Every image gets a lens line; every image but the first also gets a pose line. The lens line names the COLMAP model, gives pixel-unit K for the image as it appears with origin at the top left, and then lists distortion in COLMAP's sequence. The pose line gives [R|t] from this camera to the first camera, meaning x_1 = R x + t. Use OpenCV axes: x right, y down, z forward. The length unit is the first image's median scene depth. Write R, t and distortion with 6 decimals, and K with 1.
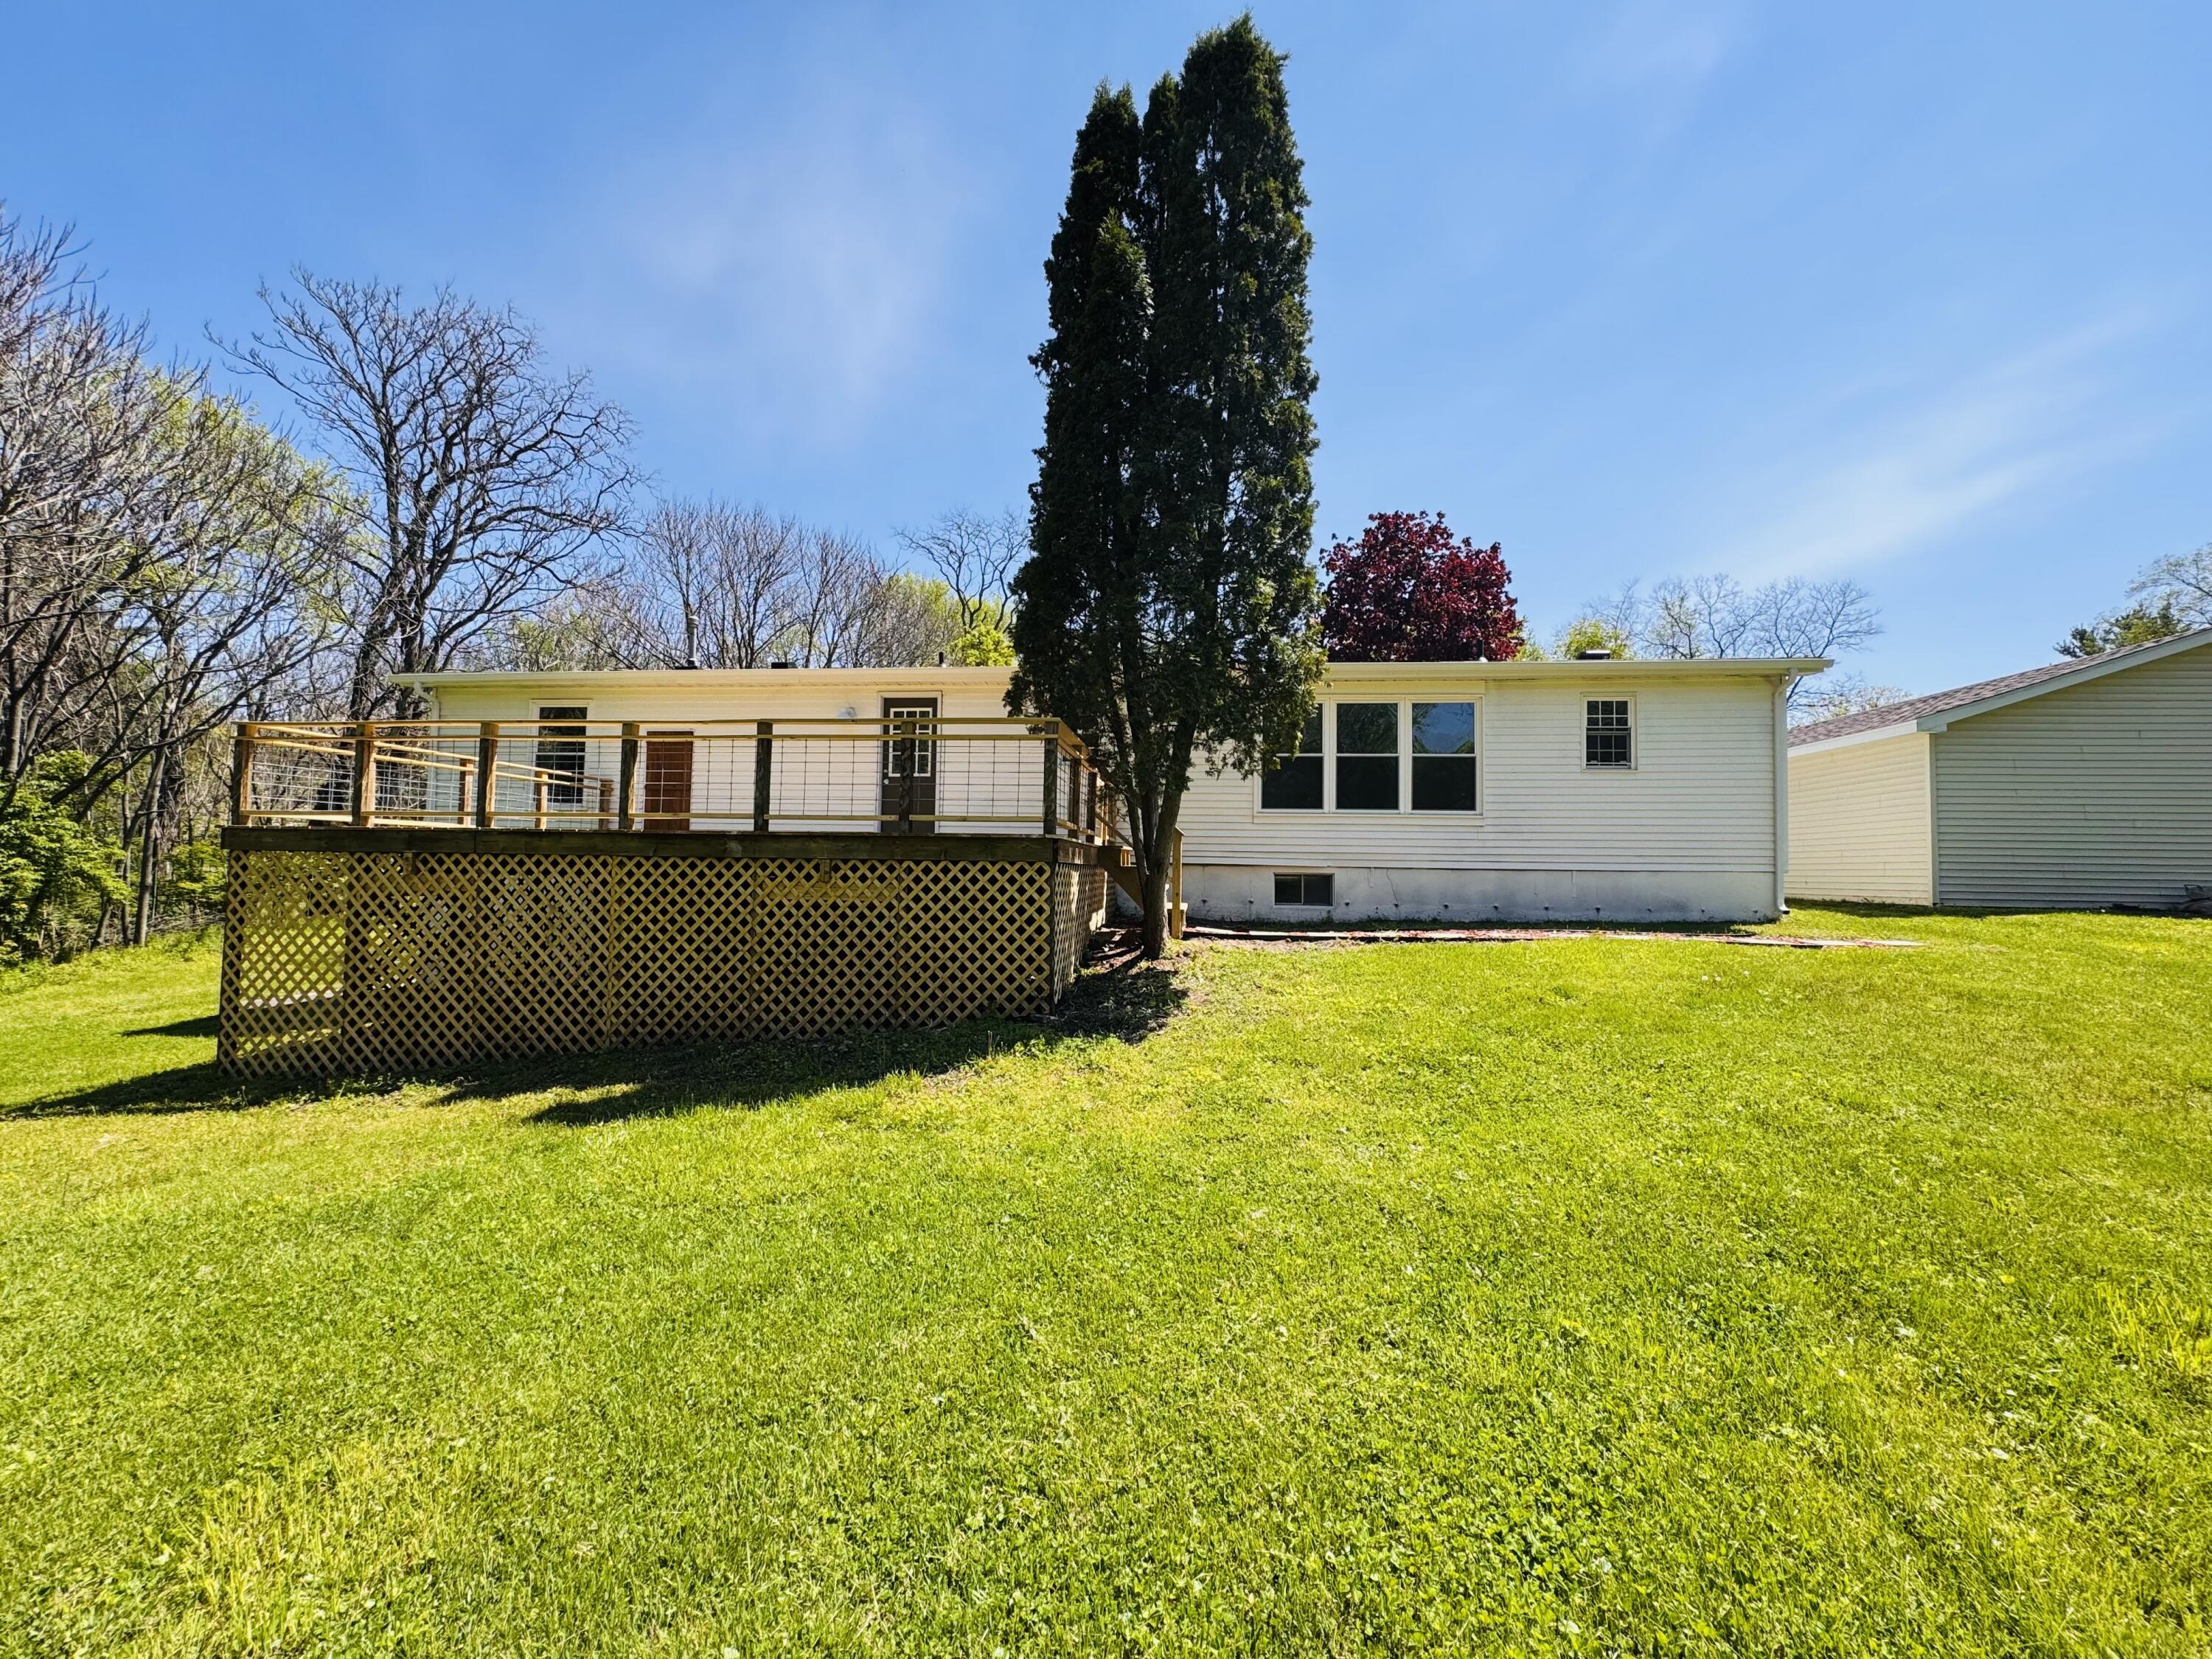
lens RADIAL K [[880.0, 0, 1110.6], [0, 880.0, 829.2], [0, 0, 1]] dist [0.001561, 0.002476]
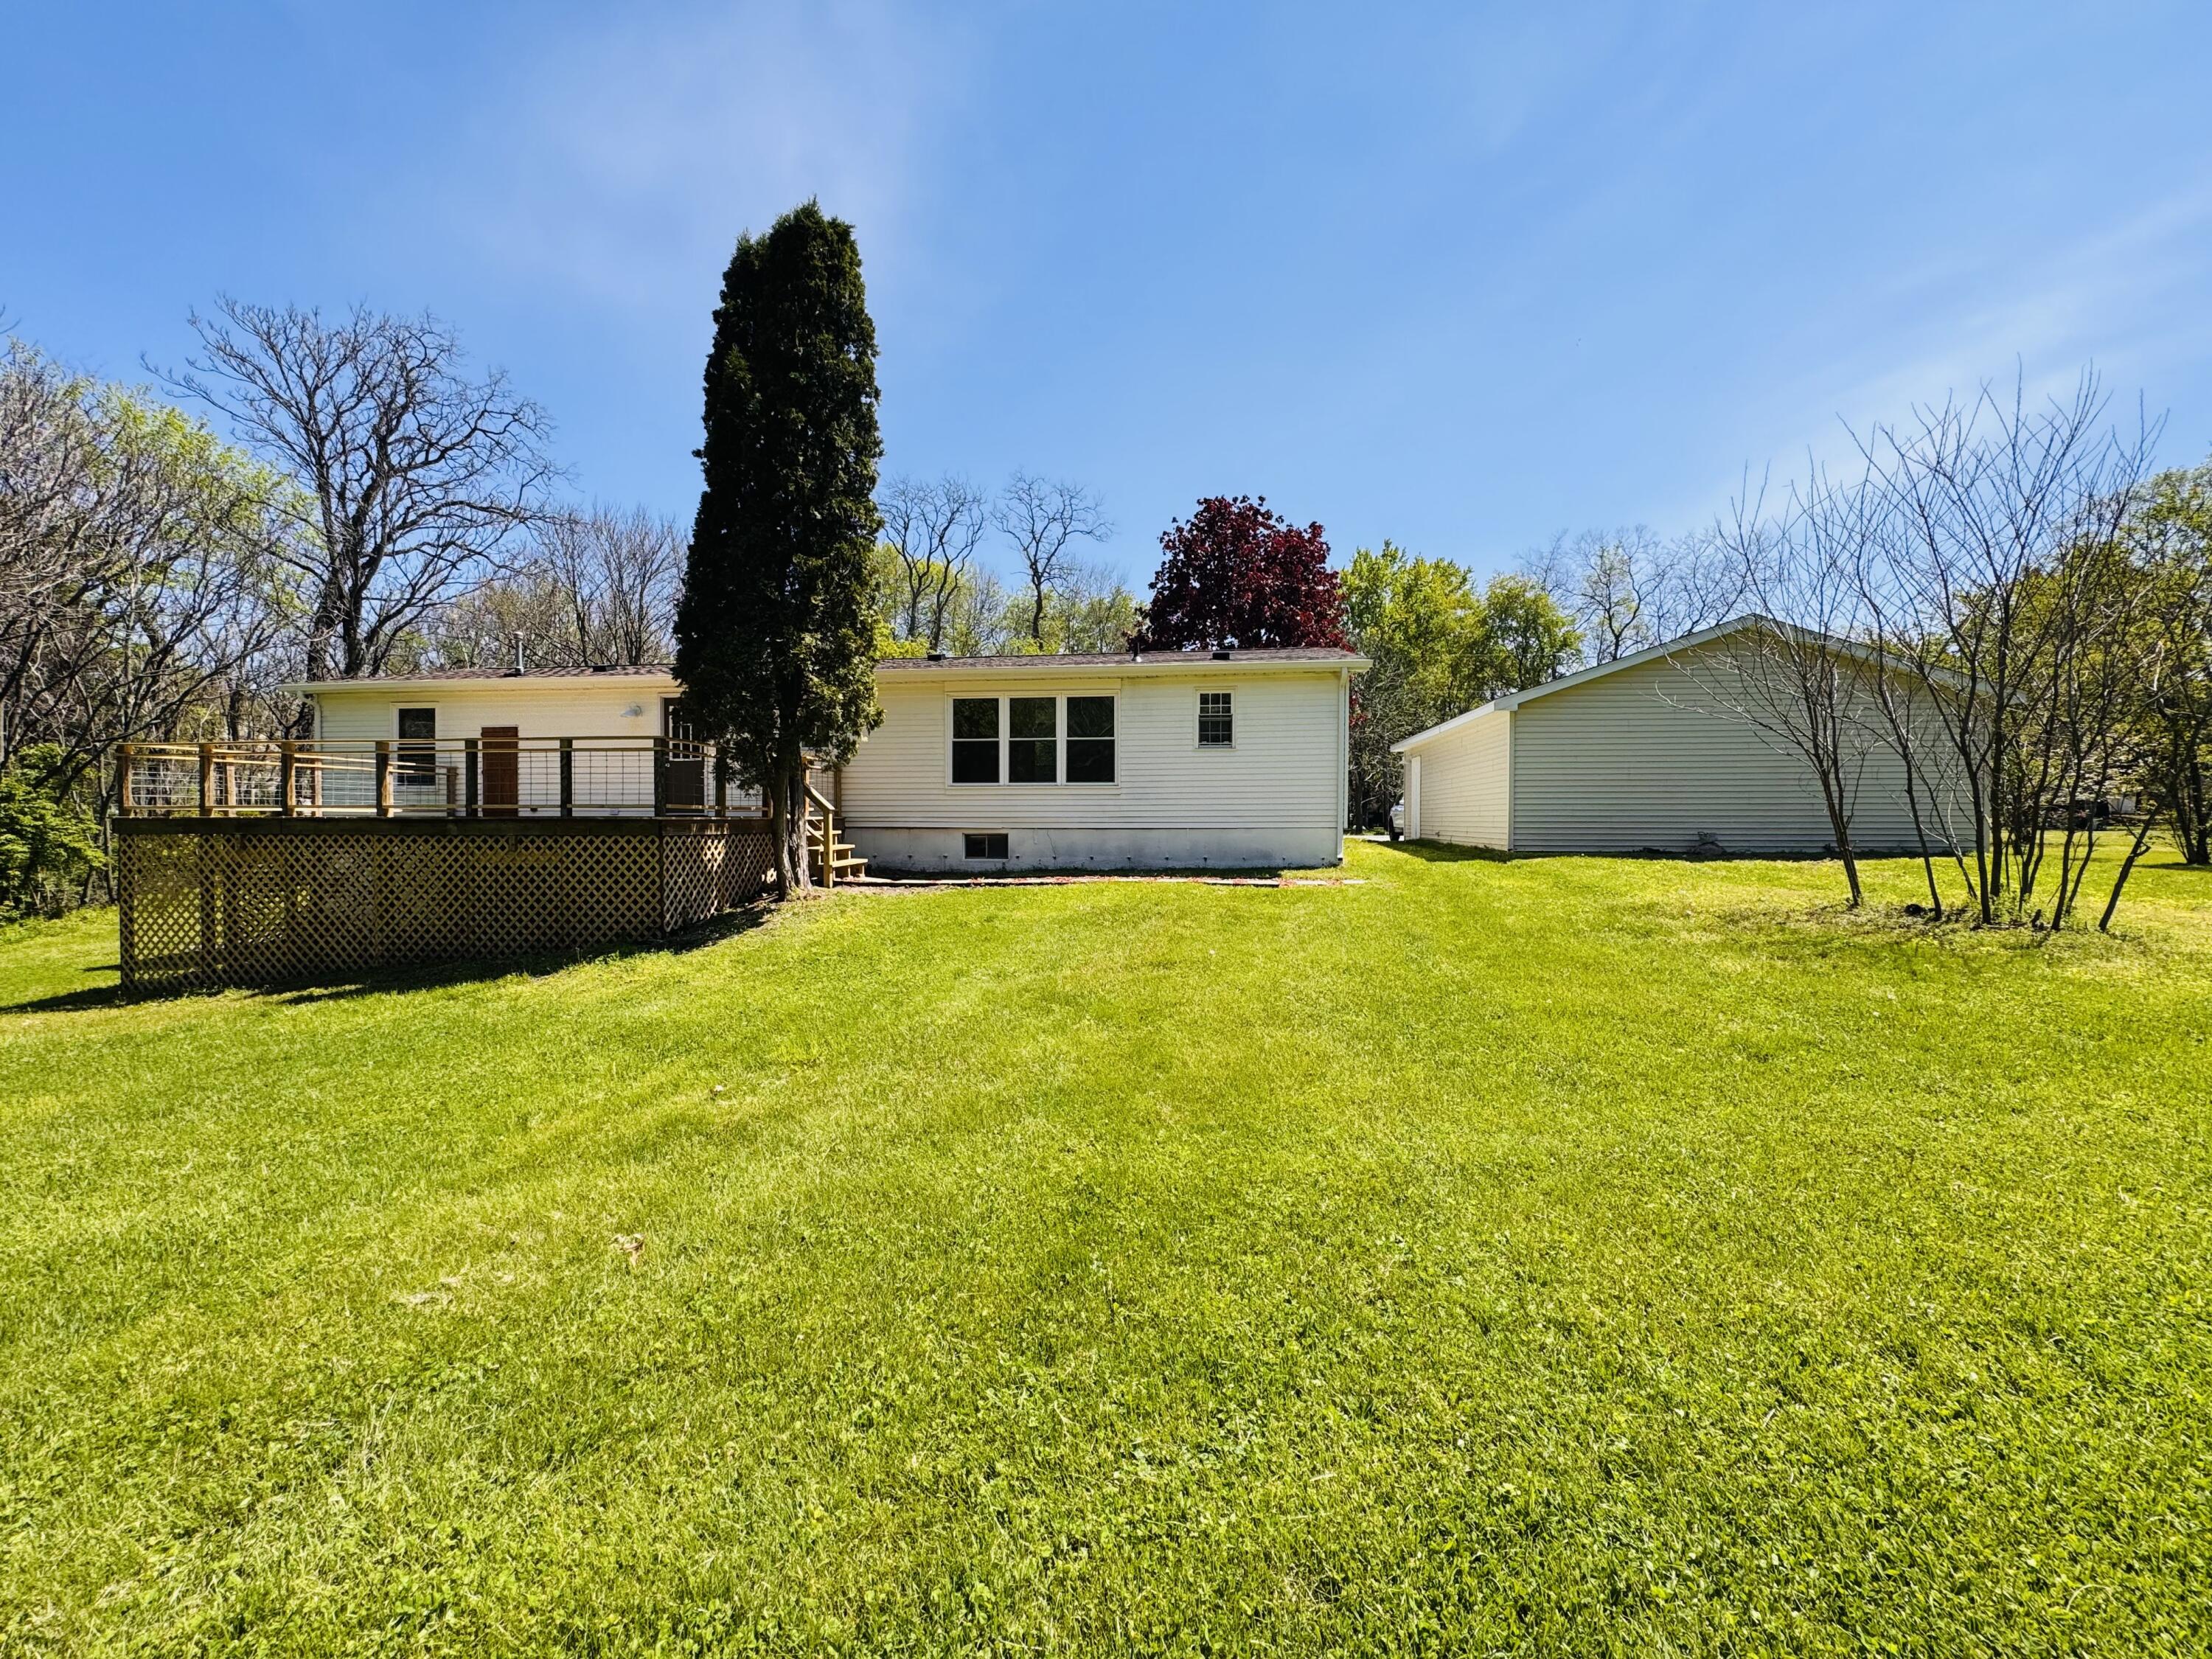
lens RADIAL K [[880.0, 0, 1101.8], [0, 880.0, 828.7], [0, 0, 1]] dist [0.001561, 0.002476]
pose [[0.999656, -0.015737, -0.020985, 0.425174], [0.016914, 0.998223, 0.057131, -0.027260], [0.020049, -0.057466, 0.998146, -0.269513]]
